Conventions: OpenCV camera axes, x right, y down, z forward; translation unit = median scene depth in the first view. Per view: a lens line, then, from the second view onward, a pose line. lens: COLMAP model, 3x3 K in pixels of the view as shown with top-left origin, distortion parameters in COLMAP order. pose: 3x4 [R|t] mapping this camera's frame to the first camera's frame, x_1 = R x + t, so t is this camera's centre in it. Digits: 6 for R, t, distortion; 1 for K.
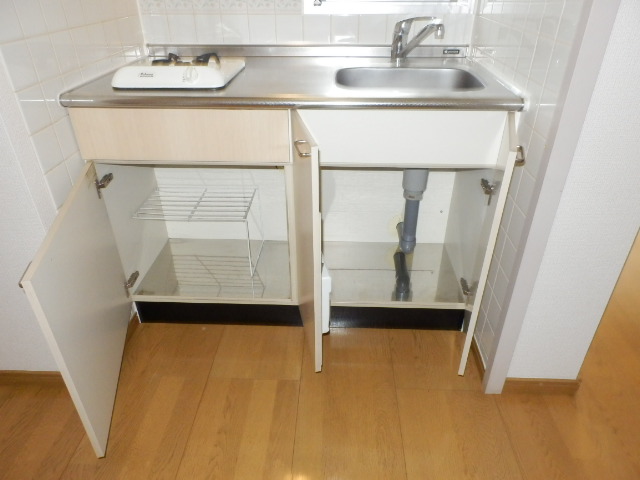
lens RADIAL K [[446.7, 0, 320.0], [0, 446.7, 240.0], [0, 0, 1]] dist [-0.008595, 0.007217]
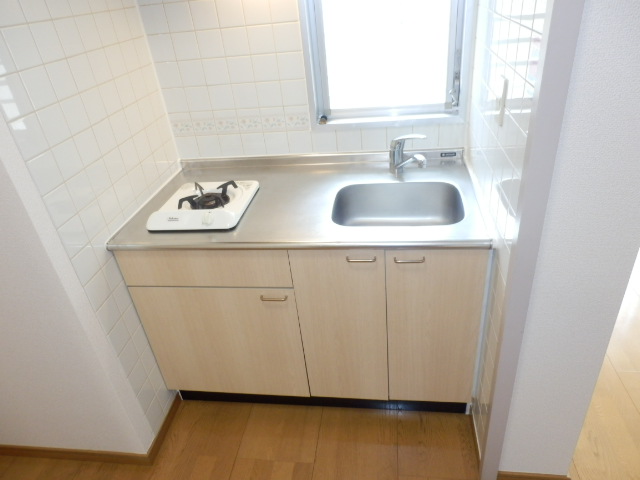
lens RADIAL K [[446.7, 0, 320.0], [0, 446.7, 240.0], [0, 0, 1]] dist [-0.008595, 0.007217]
pose [[0.991083, -0.031211, -0.129538, 0.136450], [0.031011, 0.999513, -0.003560, -0.251010], [0.129586, -0.000489, 0.991568, -0.126318]]
